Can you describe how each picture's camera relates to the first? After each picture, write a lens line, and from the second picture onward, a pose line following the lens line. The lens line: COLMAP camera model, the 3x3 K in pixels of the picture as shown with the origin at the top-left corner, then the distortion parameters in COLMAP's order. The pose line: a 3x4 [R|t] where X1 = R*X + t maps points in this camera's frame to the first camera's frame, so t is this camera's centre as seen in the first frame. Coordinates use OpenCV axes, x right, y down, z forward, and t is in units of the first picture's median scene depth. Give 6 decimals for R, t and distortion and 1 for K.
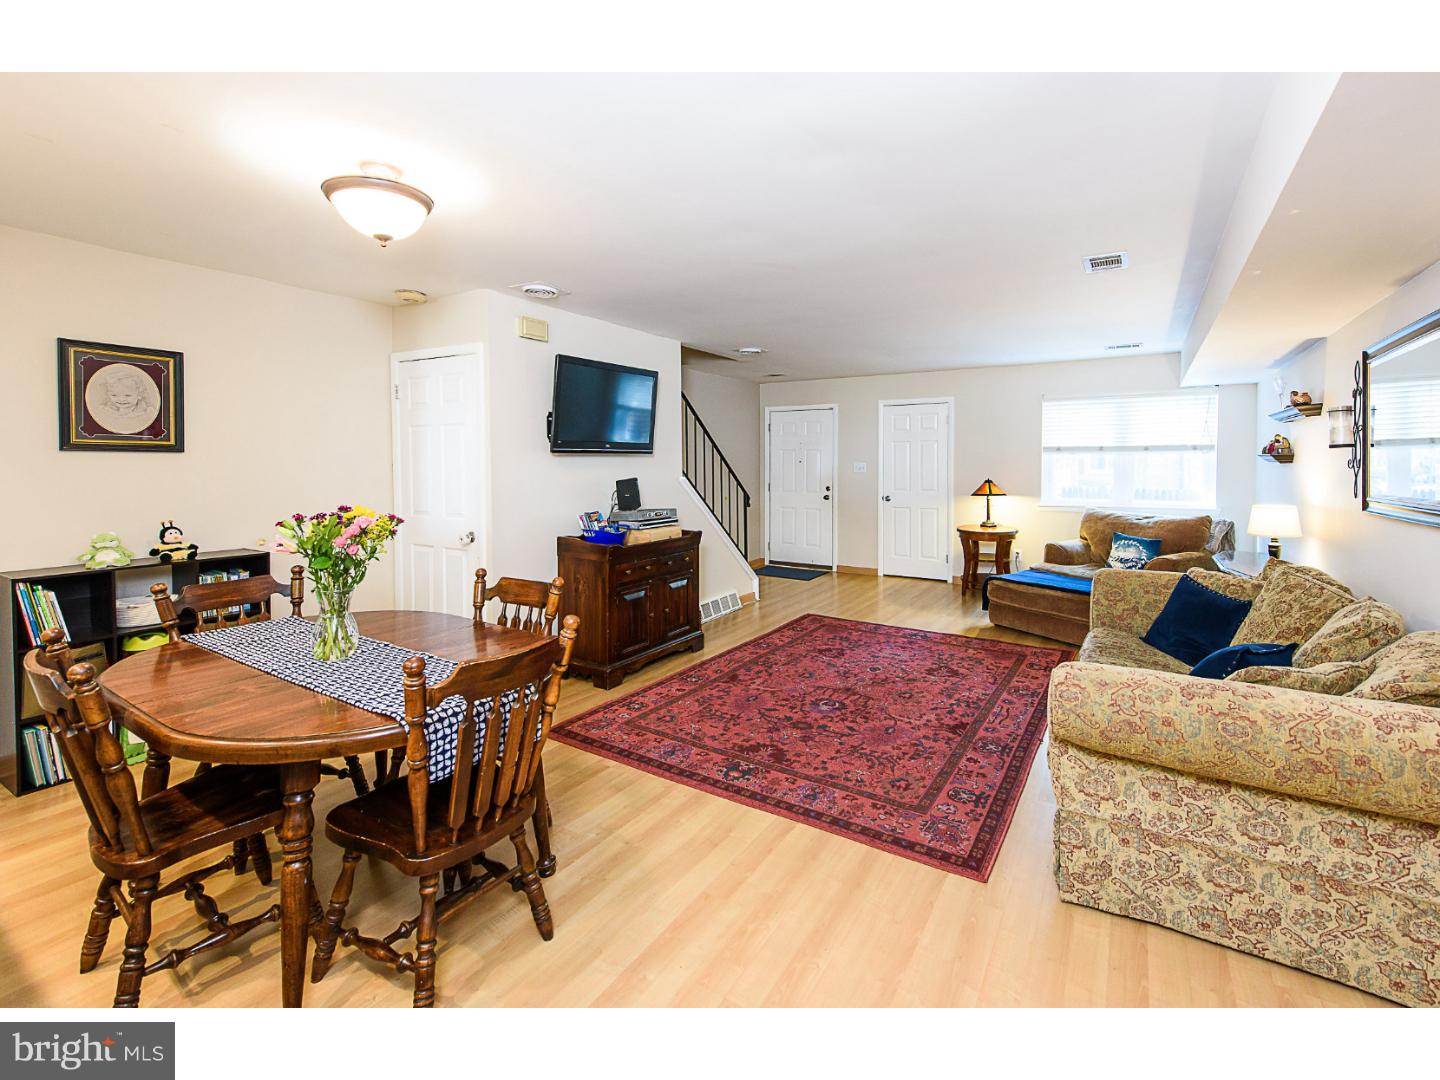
lens RADIAL K [[624.6, 0, 724.6], [0, 624.6, 555.0], [0, 0, 1]] dist [-0.036940, 0.000319]
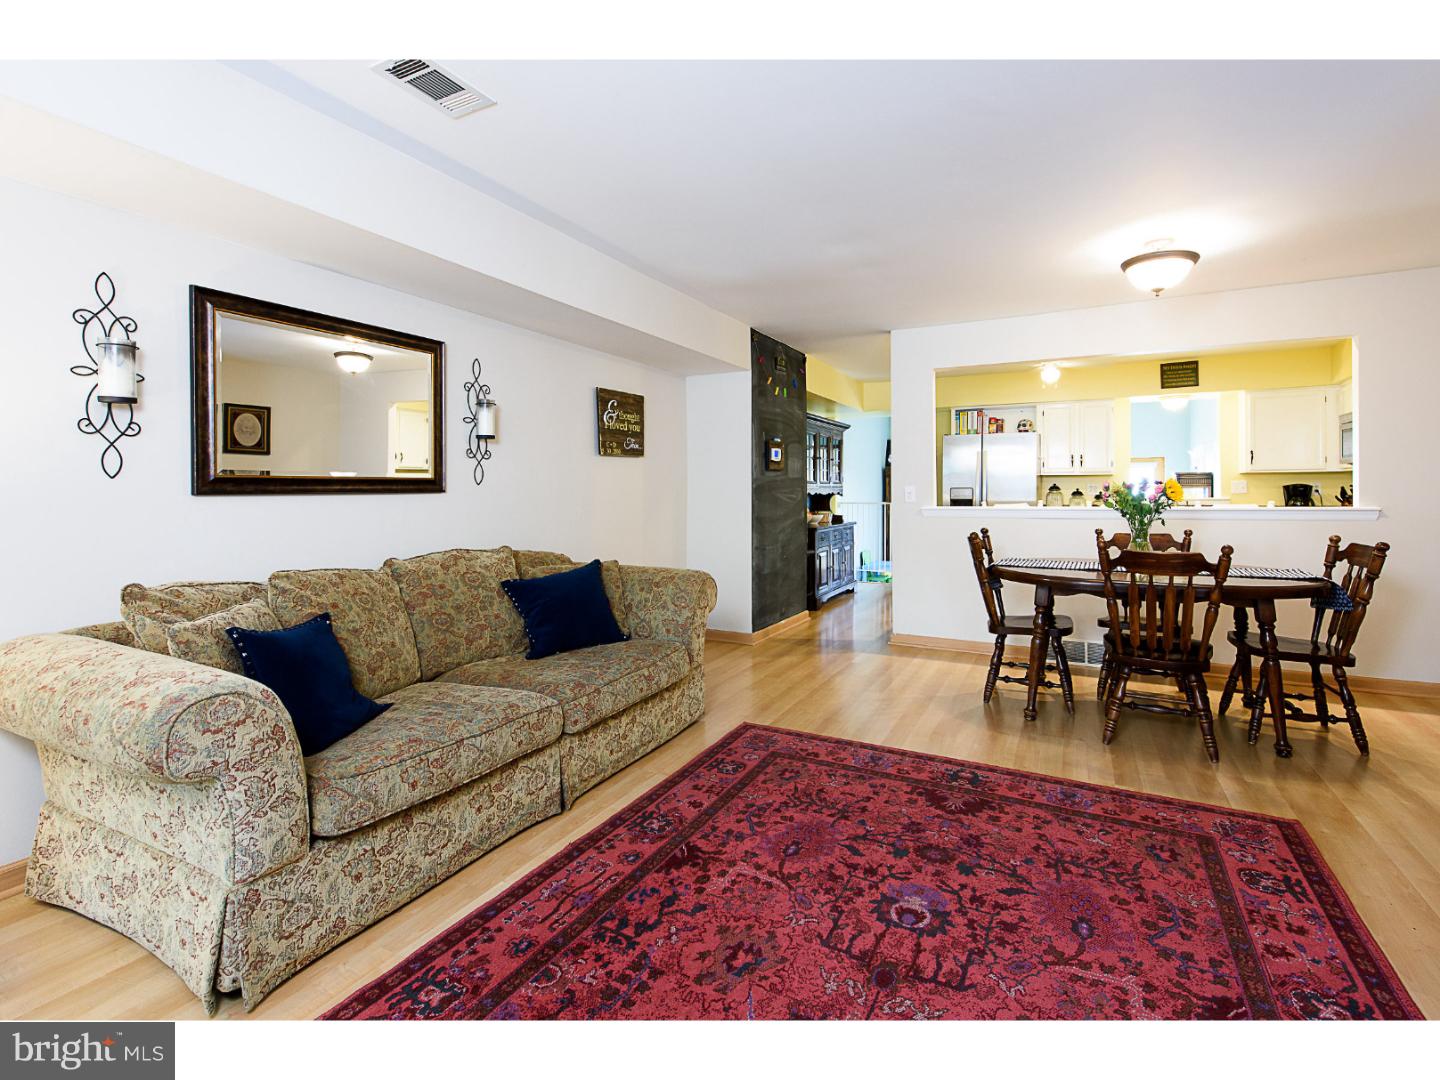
lens RADIAL K [[672.3, 0, 712.3], [0, 672.3, 527.9], [0, 0, 1]] dist [0.006352, -0.000627]
pose [[-0.997749, 0.006841, -0.066713, 0.410378], [-0.006254, 0.980958, 0.194119, -0.180389], [0.066770, 0.194099, -0.978707, 1.679195]]
